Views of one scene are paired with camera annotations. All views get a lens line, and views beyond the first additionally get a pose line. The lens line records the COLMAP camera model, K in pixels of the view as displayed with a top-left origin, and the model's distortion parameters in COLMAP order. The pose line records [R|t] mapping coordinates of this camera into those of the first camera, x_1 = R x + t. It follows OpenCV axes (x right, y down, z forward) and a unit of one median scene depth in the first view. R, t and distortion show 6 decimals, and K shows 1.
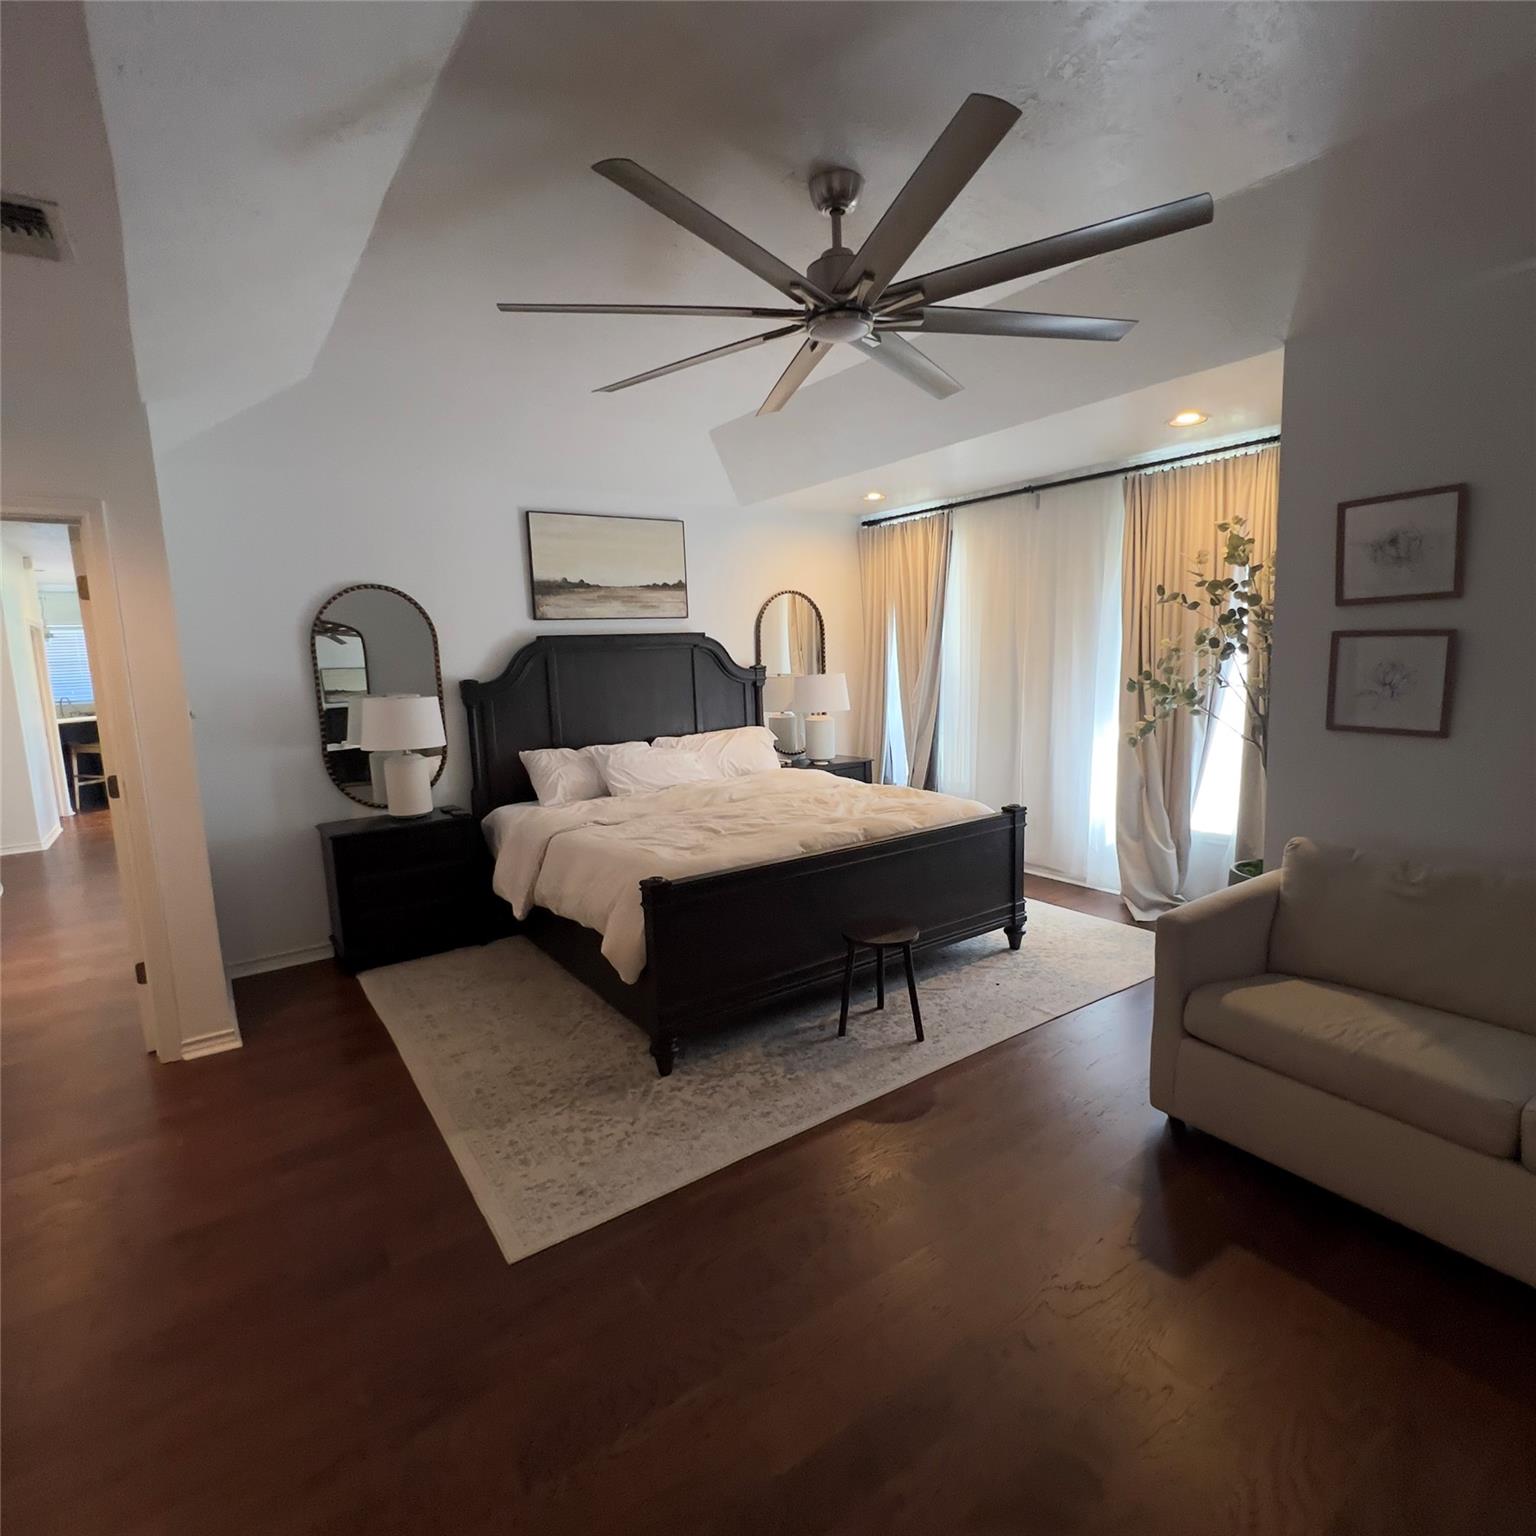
lens RADIAL K [[822.9, 0, 768.0], [0, 822.9, 768.0], [0, 0, 1]] dist [0.000085, 0.000406]
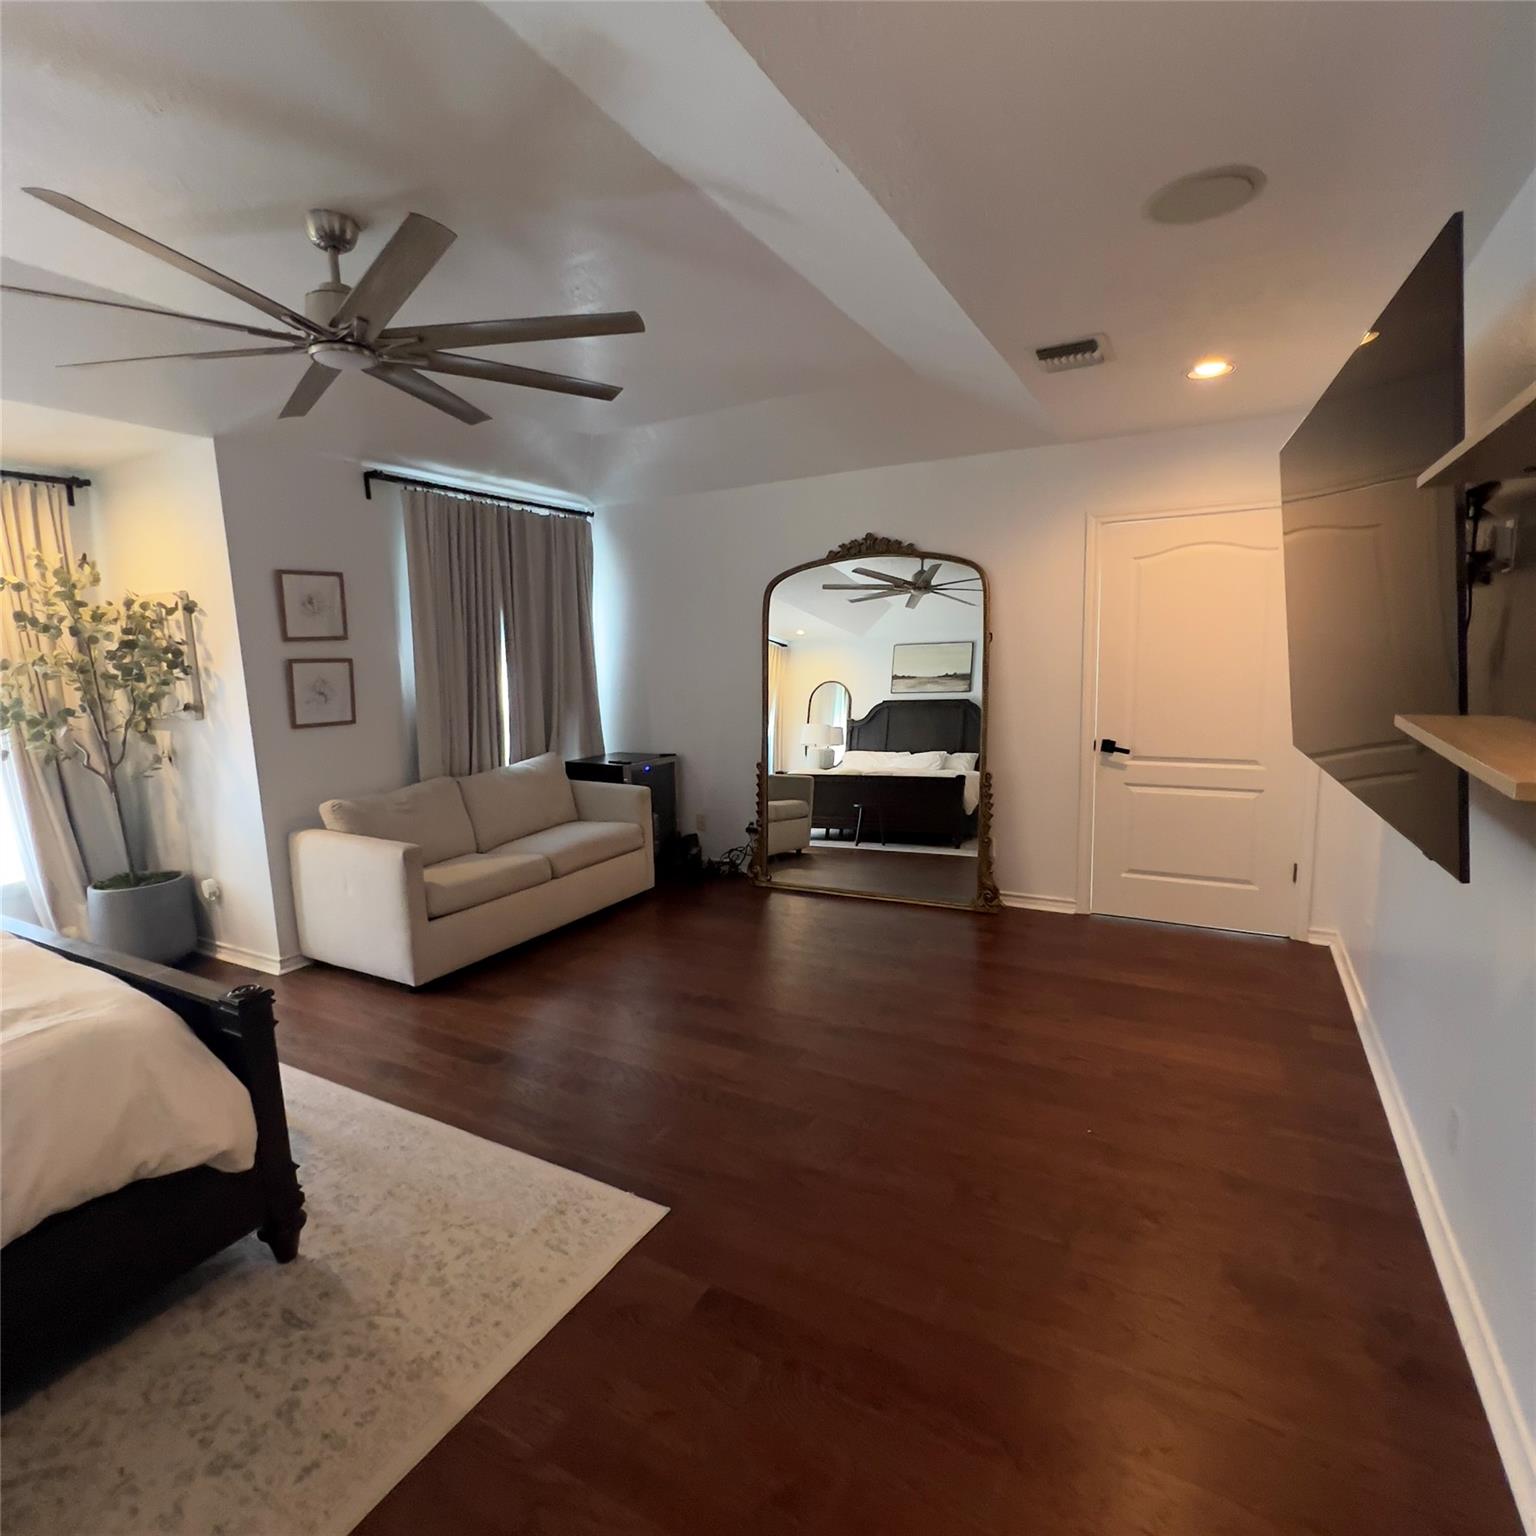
lens RADIAL K [[822.9, 0, 768.0], [0, 822.9, 768.0], [0, 0, 1]] dist [0.000085, 0.000406]
pose [[-0.437488, -0.084541, 0.895242, -1.018269], [0.173254, 0.968993, 0.176172, -0.096058], [-0.882376, 0.232177, -0.409275, 0.946784]]
